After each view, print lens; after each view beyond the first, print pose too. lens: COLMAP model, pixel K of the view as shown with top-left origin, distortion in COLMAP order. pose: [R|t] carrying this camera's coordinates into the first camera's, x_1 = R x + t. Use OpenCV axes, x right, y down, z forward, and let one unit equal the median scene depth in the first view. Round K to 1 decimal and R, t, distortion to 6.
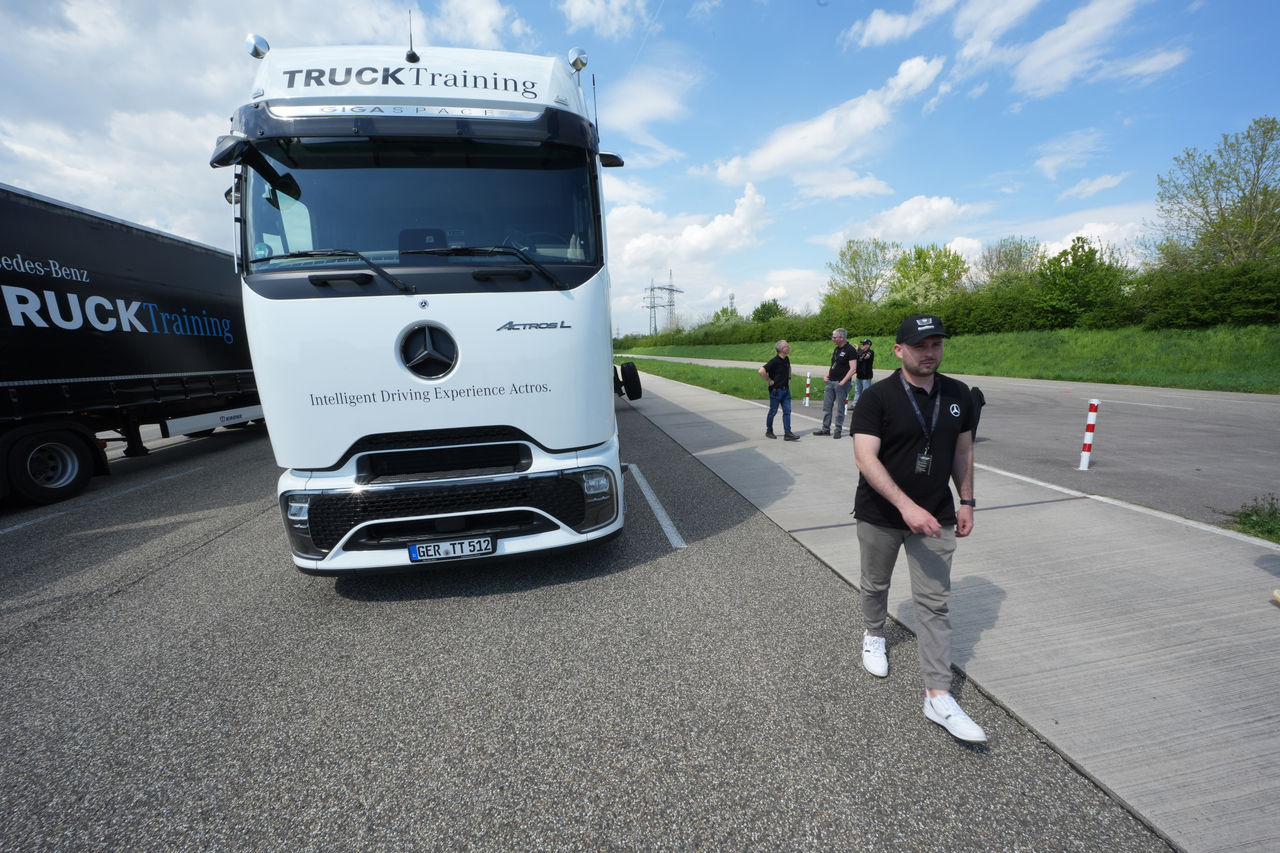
lens RADIAL K [[457.7, 0, 647.1], [0, 457.7, 423.5], [0, 0, 1]] dist [-0.021847, 0.000215]
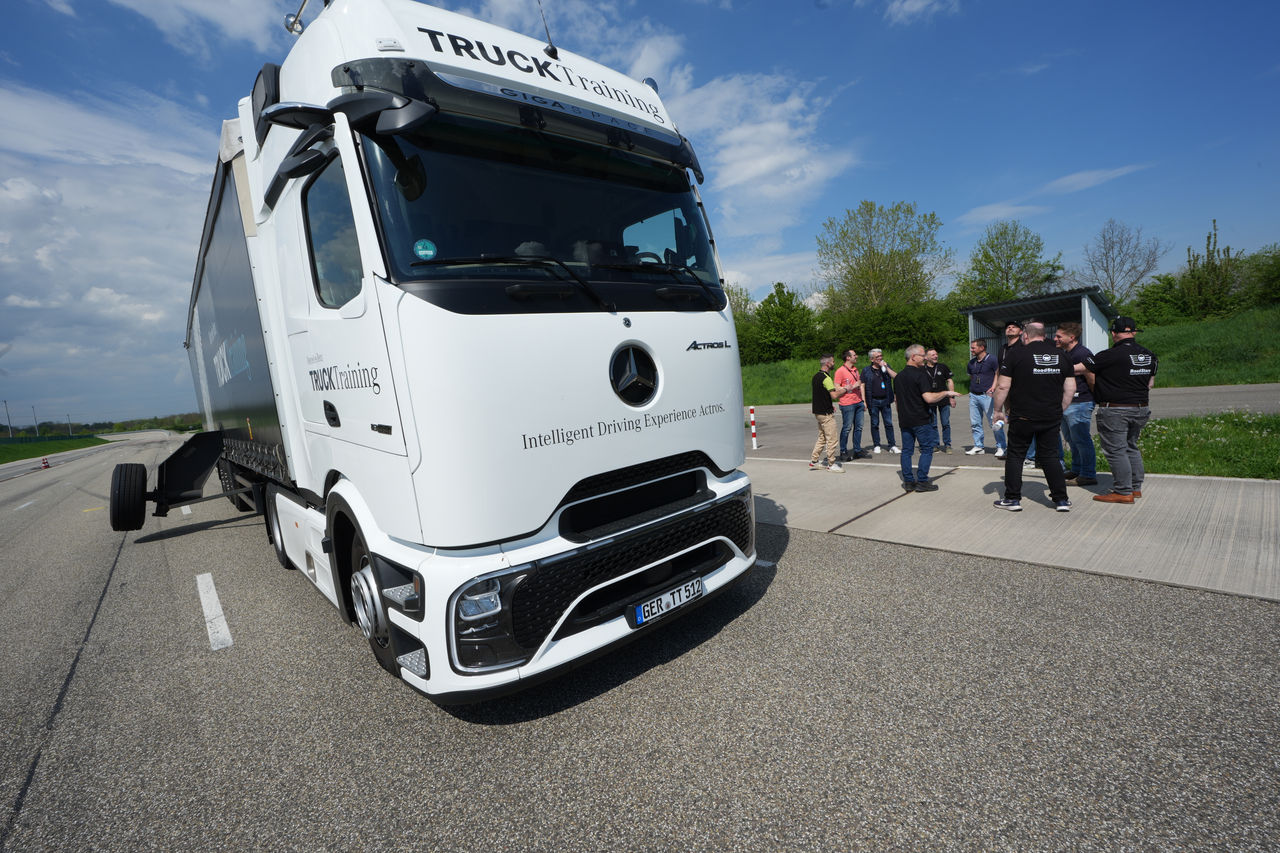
lens RADIAL K [[551.6, 0, 638.8], [0, 551.6, 423.7], [0, 0, 1]] dist [-0.002156, 0.005713]
pose [[0.850660, -0.096641, 0.516757, -0.986056], [0.161267, 0.983537, -0.081534, 0.023172], [-0.500370, 0.152694, 0.852241, 0.091208]]
